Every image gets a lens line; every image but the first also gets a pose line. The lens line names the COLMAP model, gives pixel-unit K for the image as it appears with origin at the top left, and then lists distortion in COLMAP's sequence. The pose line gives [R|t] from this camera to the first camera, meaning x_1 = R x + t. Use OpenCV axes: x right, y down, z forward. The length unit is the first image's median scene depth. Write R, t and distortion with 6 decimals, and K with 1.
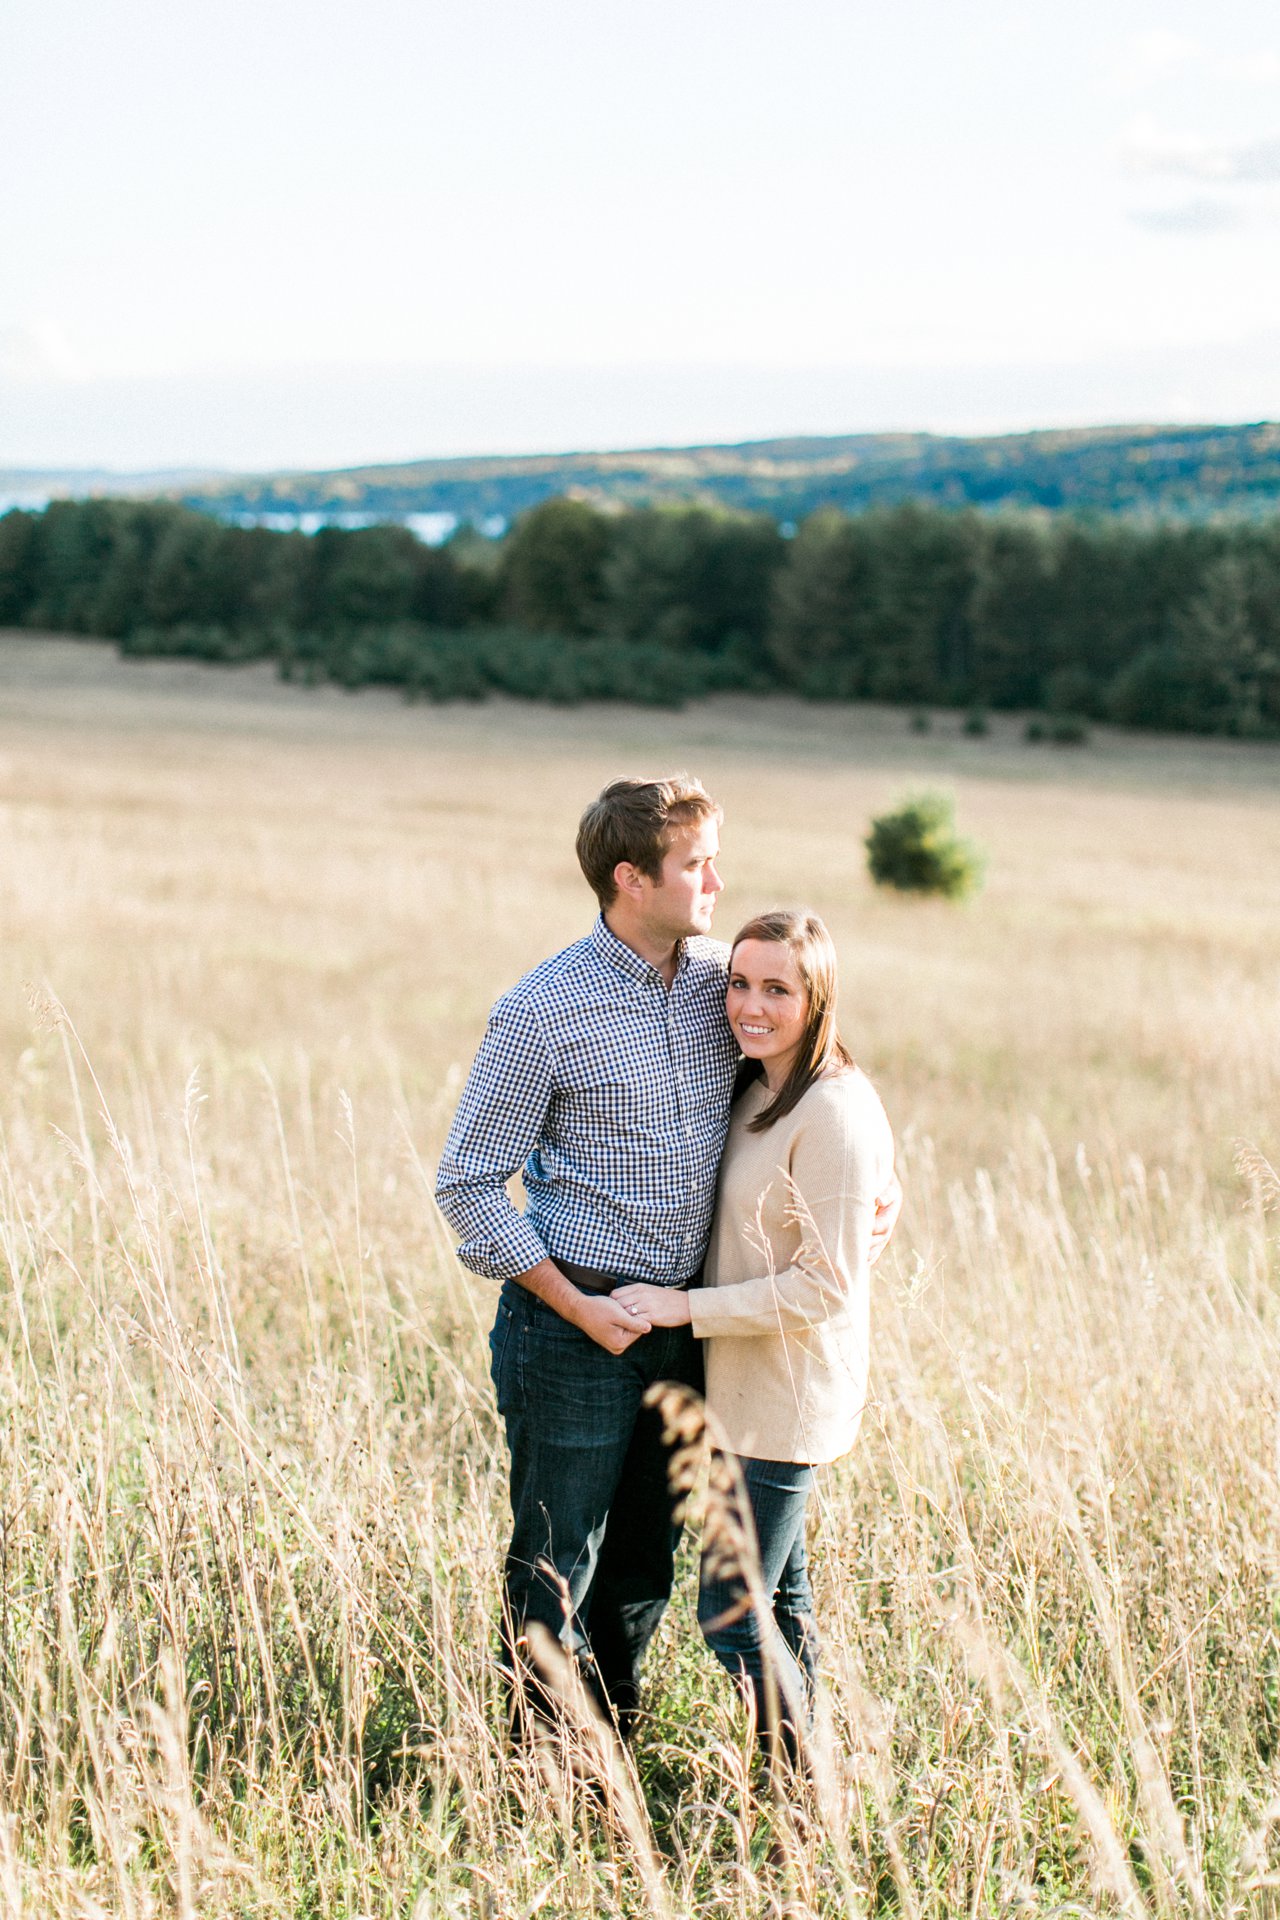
lens RADIAL K [[2194.7, 0, 640.0], [0, 2194.7, 960.0], [0, 0, 1]] dist [-0.012928, 0.000178]
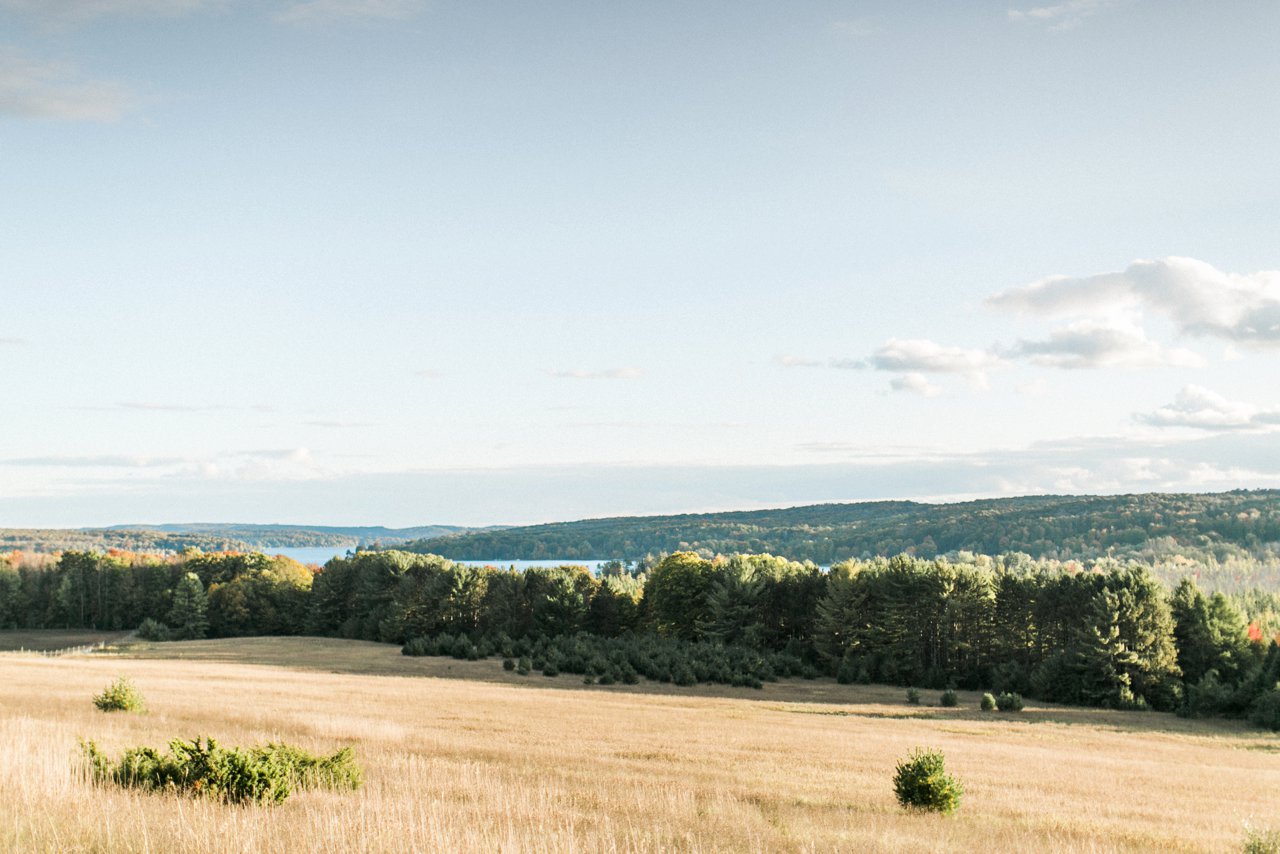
lens RADIAL K [[1804.7, 0, 640.0], [0, 1804.7, 427.0], [0, 0, 1]] dist [-0.031121, 1.273116]
pose [[0.999776, -0.007056, -0.019958, -0.039647], [0.002090, 0.971111, -0.238617, 0.012494], [0.021065, 0.238522, 0.970909, -0.298621]]
